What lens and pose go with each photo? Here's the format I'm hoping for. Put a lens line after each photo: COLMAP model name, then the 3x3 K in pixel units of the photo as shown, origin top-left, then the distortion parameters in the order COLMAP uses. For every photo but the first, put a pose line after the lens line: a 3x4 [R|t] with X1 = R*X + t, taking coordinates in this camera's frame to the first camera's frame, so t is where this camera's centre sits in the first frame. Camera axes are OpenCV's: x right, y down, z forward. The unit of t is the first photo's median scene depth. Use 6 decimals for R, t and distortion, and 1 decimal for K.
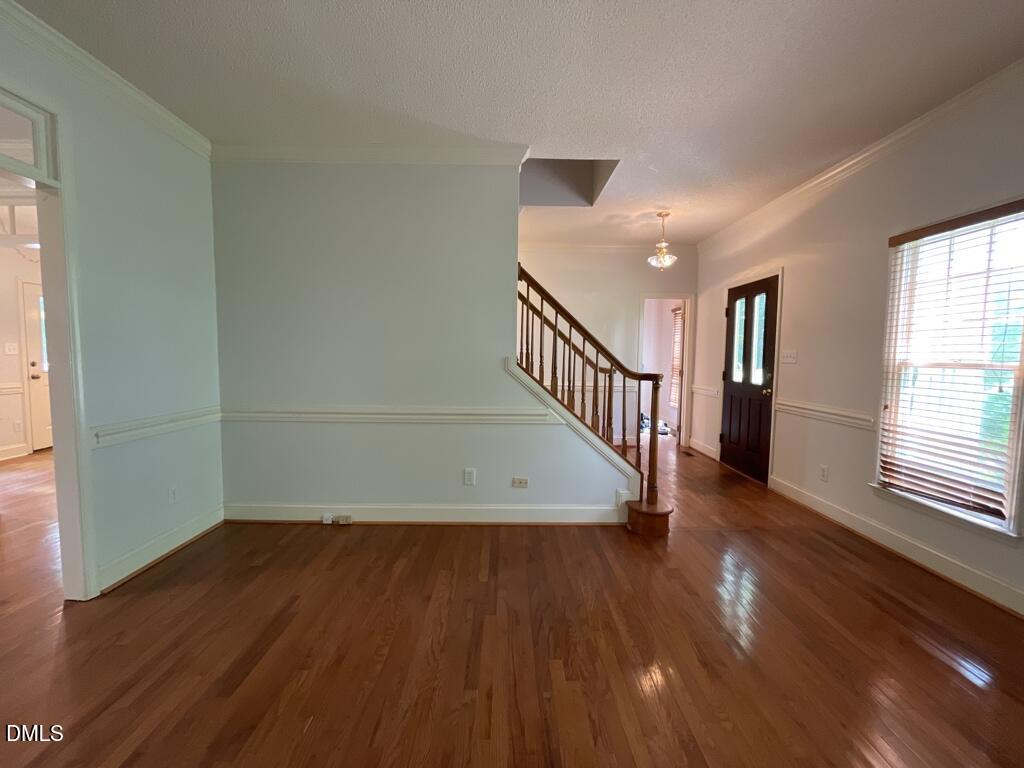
lens RADIAL K [[417.0, 0, 511.0], [0, 417.0, 382.3], [0, 0, 1]] dist [-0.000918, 0.000075]
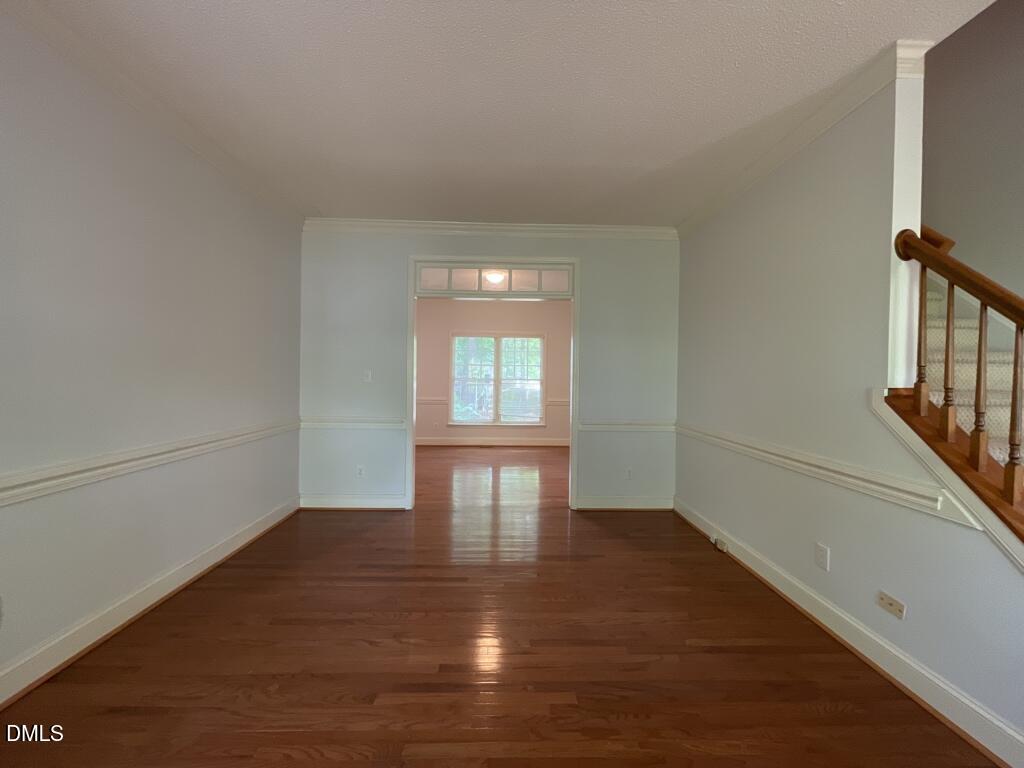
lens RADIAL K [[417.0, 0, 511.0], [0, 417.0, 382.3], [0, 0, 1]] dist [-0.000918, 0.000075]
pose [[0.019481, 0.006653, -0.999788, 0.628886], [-0.083934, 0.996459, 0.004996, -0.028235], [0.996281, 0.083819, 0.019971, 0.460667]]
